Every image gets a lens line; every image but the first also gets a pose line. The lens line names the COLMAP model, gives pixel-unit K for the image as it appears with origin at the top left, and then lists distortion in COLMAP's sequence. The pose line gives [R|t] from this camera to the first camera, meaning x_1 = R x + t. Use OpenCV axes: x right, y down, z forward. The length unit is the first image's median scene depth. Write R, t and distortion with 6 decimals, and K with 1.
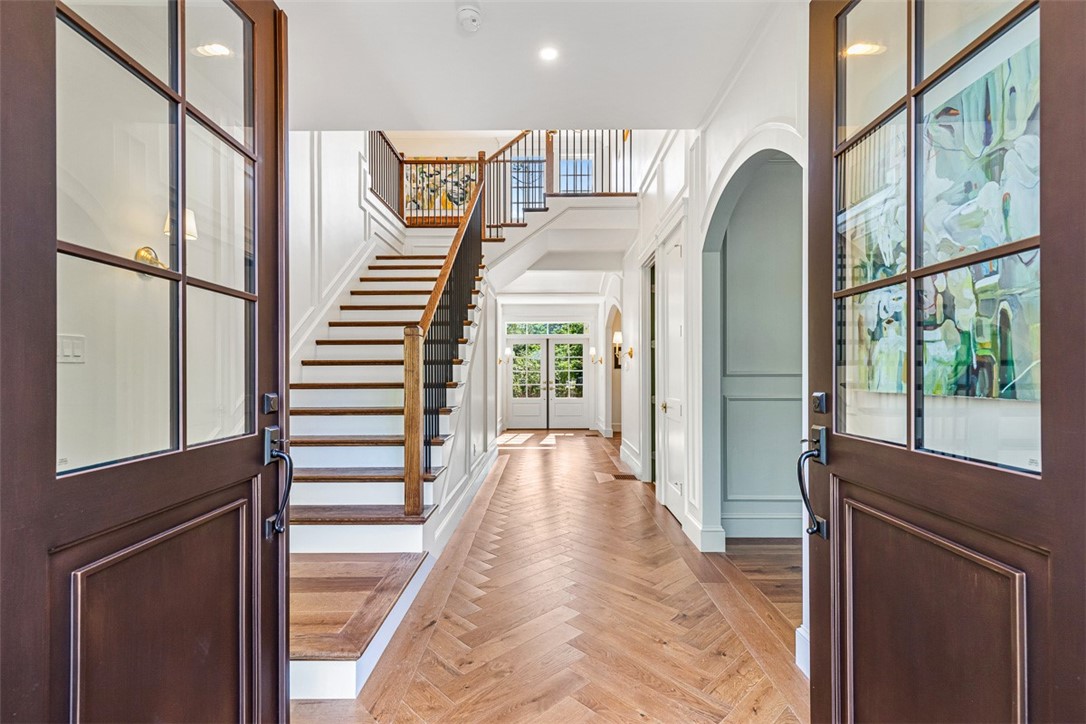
lens RADIAL K [[498.4, 0, 543.0], [0, 498.4, 371.4], [0, 0, 1]] dist [0.006120, -0.001485]
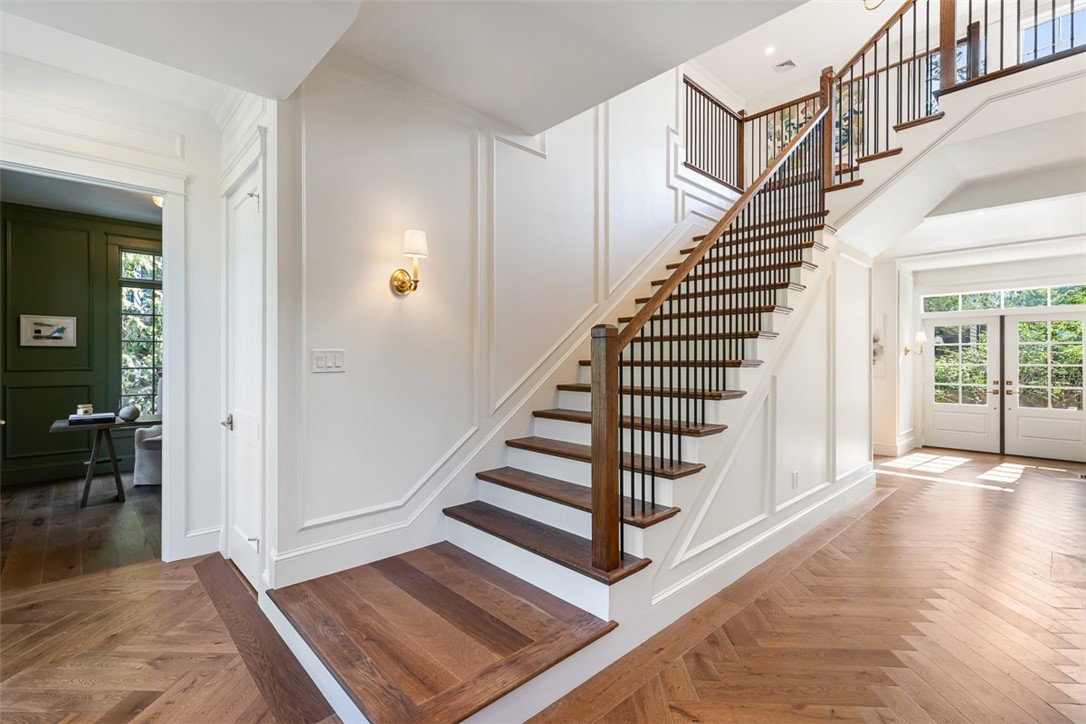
lens RADIAL K [[498.4, 0, 542.2], [0, 498.4, 355.9], [0, 0, 1]] dist [0.006120, -0.001485]
pose [[0.688225, -0.004480, -0.725484, 0.099015], [0.002471, 0.999990, -0.003831, -0.016260], [0.725493, 0.000844, 0.688229, 0.165302]]
